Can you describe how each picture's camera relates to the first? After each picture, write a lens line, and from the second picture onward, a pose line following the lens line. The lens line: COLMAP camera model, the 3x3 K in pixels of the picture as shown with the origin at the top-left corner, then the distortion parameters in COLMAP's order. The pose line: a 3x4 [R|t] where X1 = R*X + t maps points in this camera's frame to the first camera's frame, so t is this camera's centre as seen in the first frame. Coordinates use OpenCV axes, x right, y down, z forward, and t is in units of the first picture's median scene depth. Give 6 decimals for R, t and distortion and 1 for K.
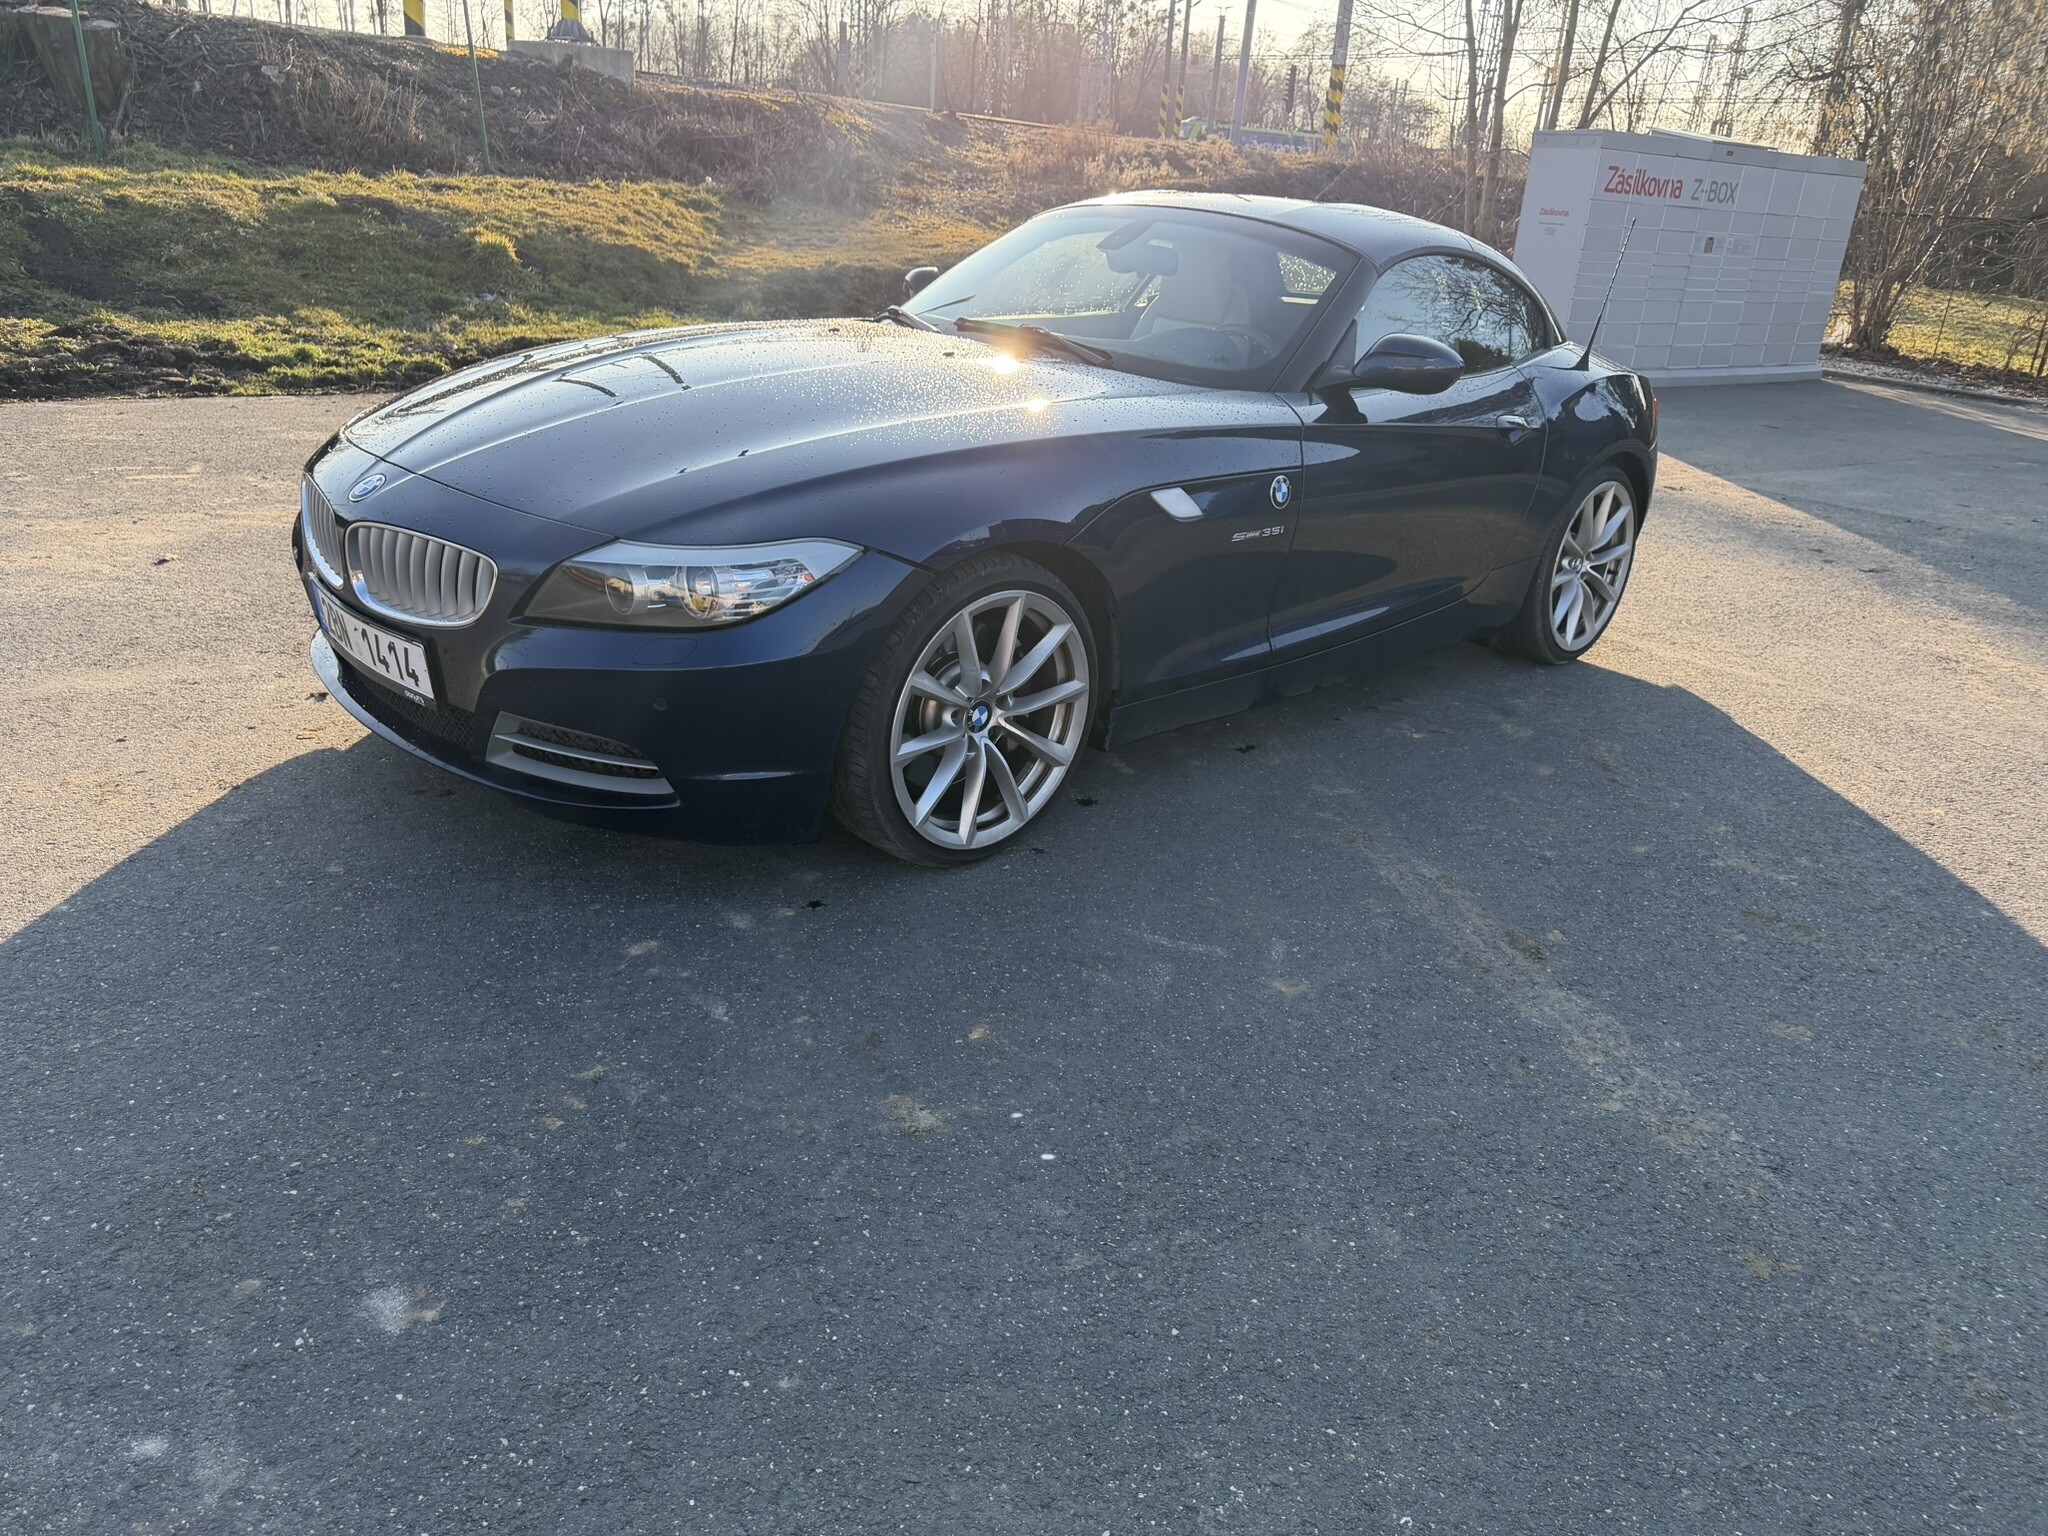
lens RADIAL K [[1464.4, 0, 1015.9], [0, 1464.4, 768.0], [0, 0, 1]] dist [0.018292, -0.018852]
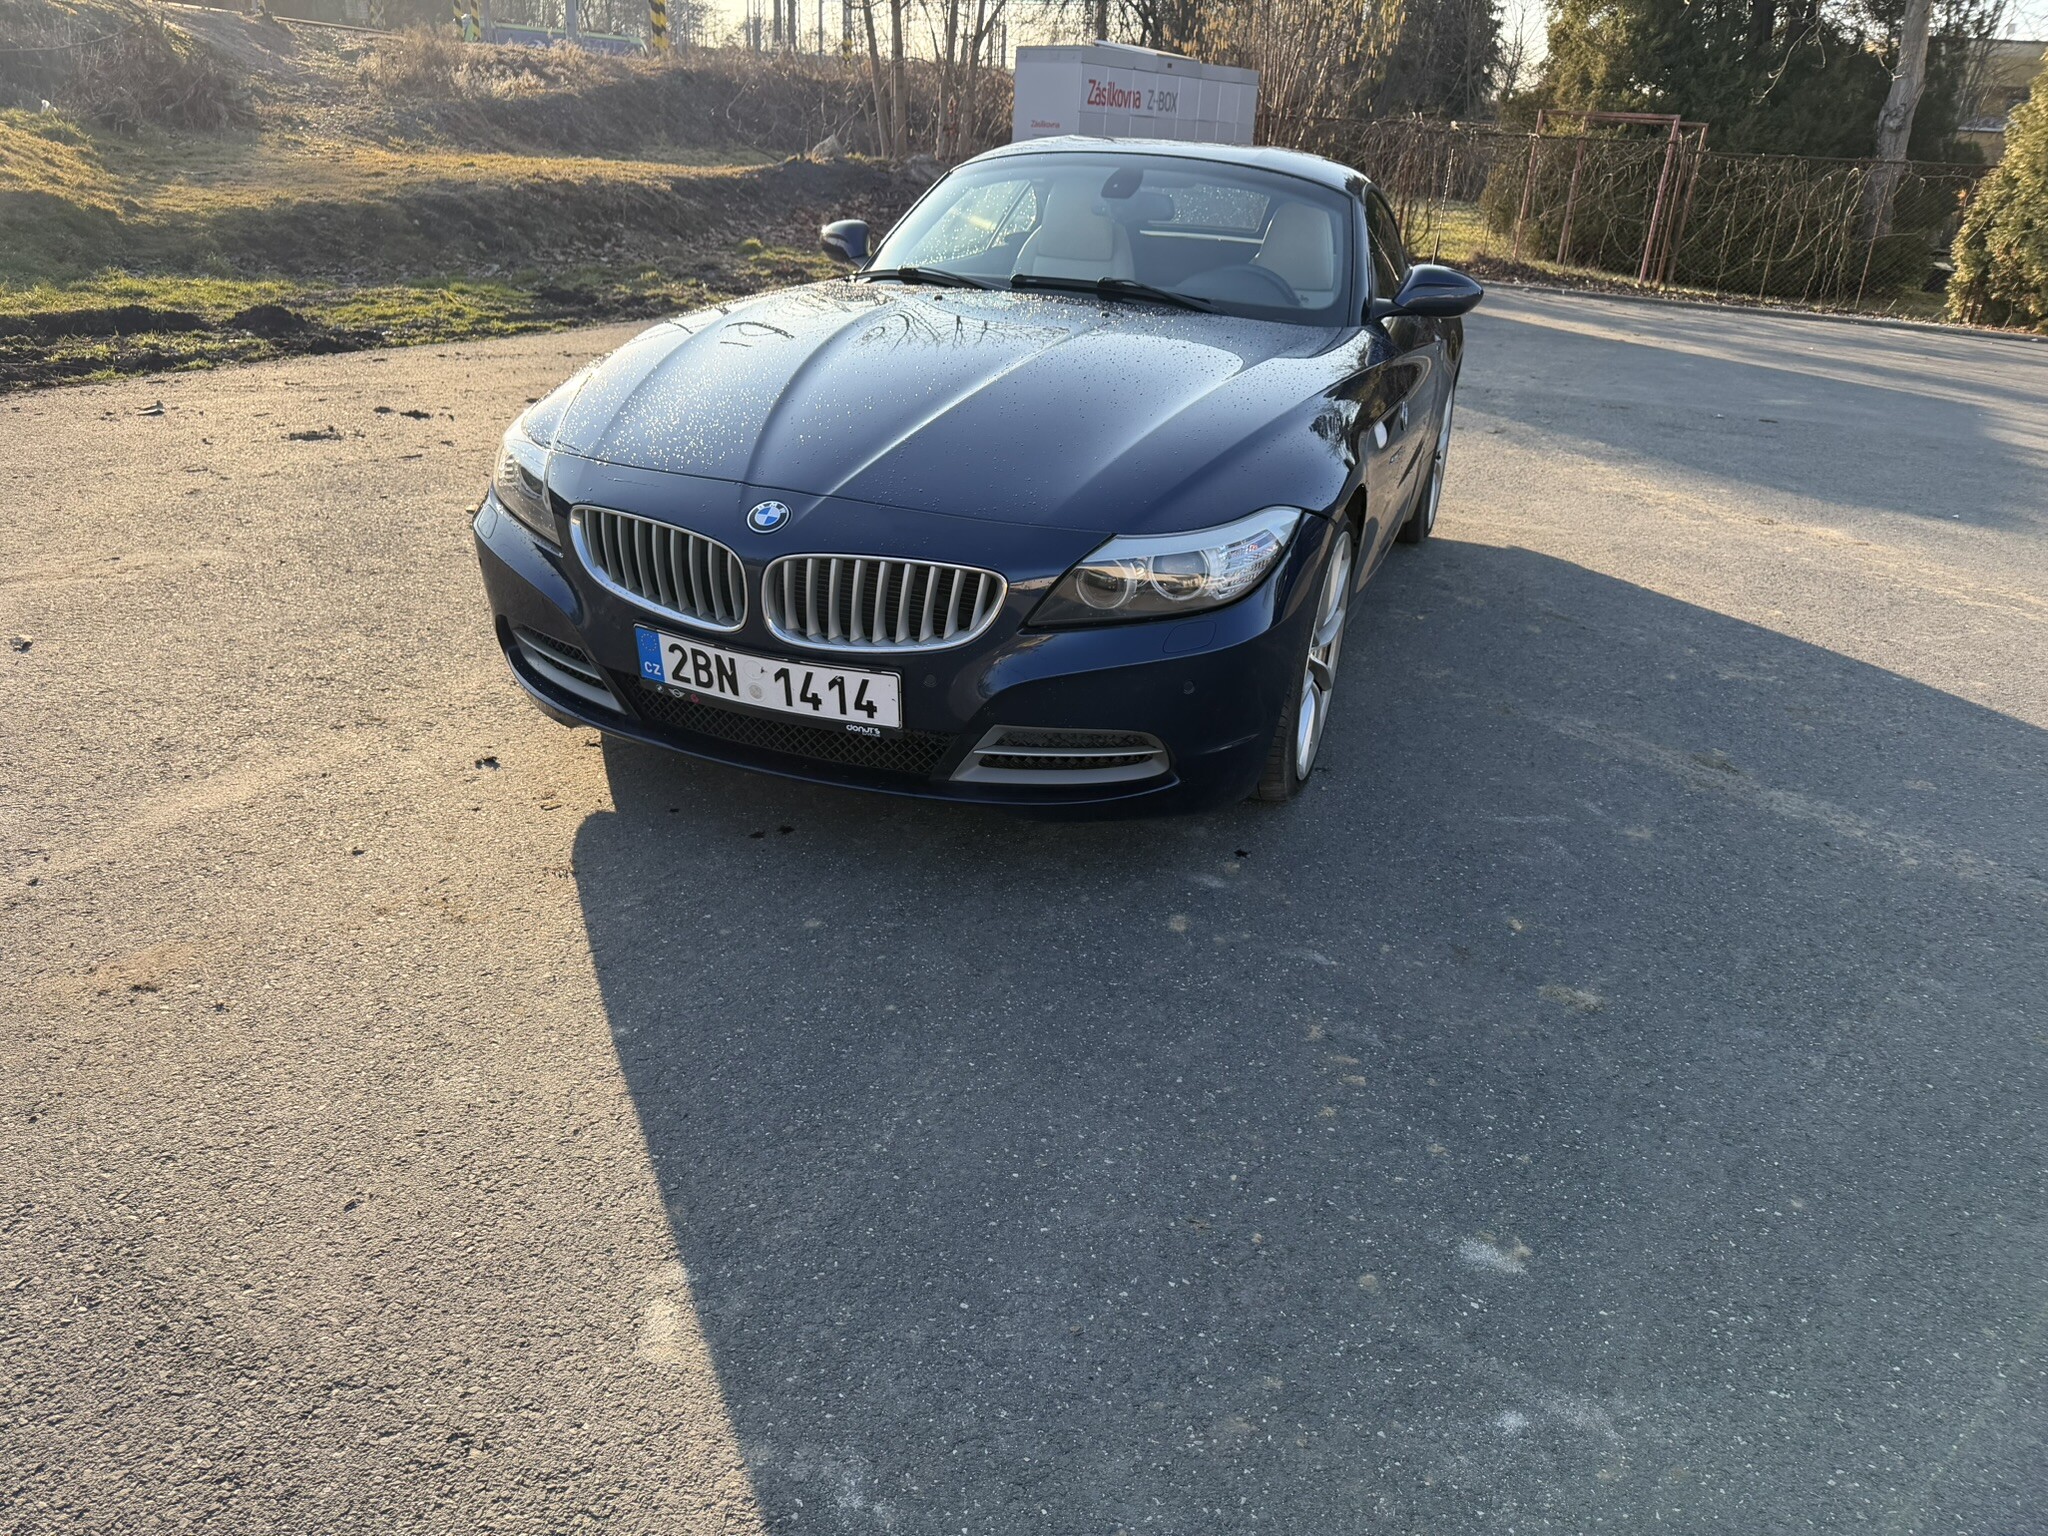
lens RADIAL K [[1464.4, 0, 1011.8], [0, 1464.4, 760.7], [0, 0, 1]] dist [0.018292, -0.018852]
pose [[0.905505, -0.190392, 0.379224, -0.655275], [0.170042, 0.981607, 0.086797, -0.090362], [-0.388775, -0.014111, 0.921225, 0.081041]]
